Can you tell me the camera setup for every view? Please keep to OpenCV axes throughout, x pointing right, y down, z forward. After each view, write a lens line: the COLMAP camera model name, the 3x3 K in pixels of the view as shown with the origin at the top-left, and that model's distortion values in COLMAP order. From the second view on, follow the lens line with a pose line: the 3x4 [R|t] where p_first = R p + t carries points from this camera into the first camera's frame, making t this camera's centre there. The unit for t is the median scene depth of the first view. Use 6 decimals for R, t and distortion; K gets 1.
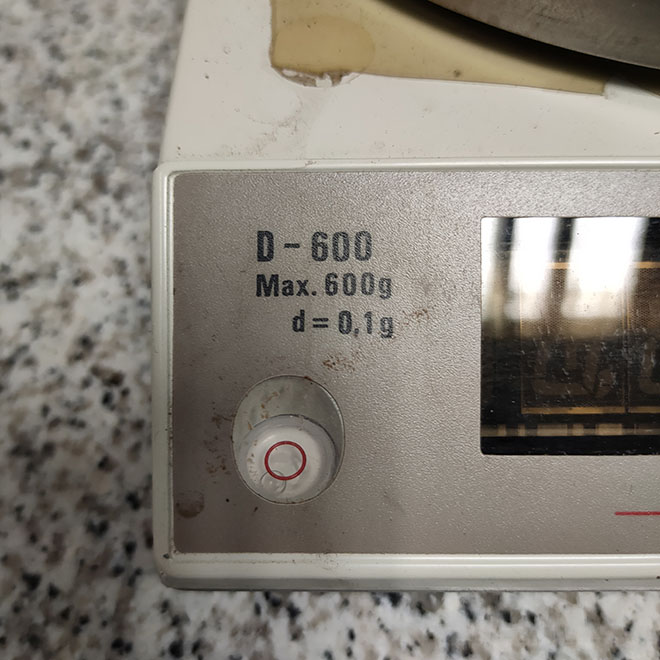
lens RADIAL K [[720.3, 0, 324.5], [0, 720.3, 335.5], [0, 0, 1]] dist [-0.015748, 0.000000]
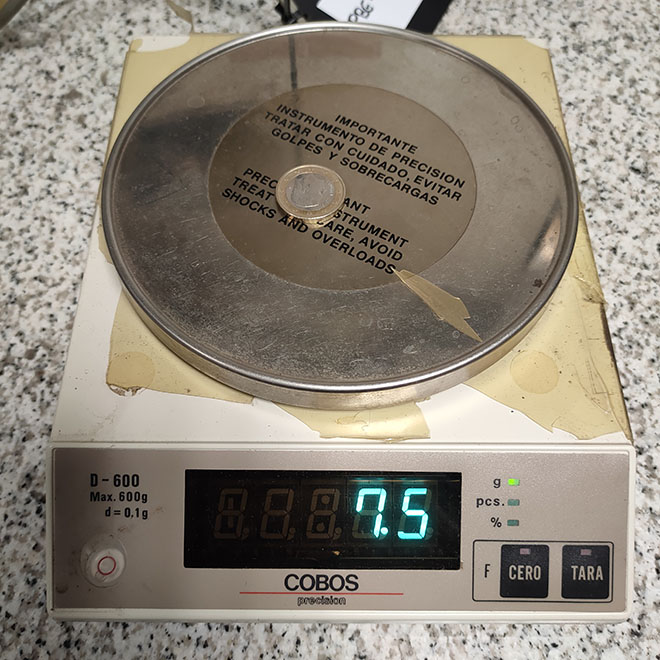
lens RADIAL K [[720.3, 0, 335.0], [0, 720.3, 323.9], [0, 0, 1]] dist [-0.015748, 0.000000]
pose [[0.999404, 0.012411, 0.032204, 0.461318], [-0.013329, 0.999506, 0.028462, -0.525722], [-0.031835, -0.028874, 0.999076, -1.010961]]
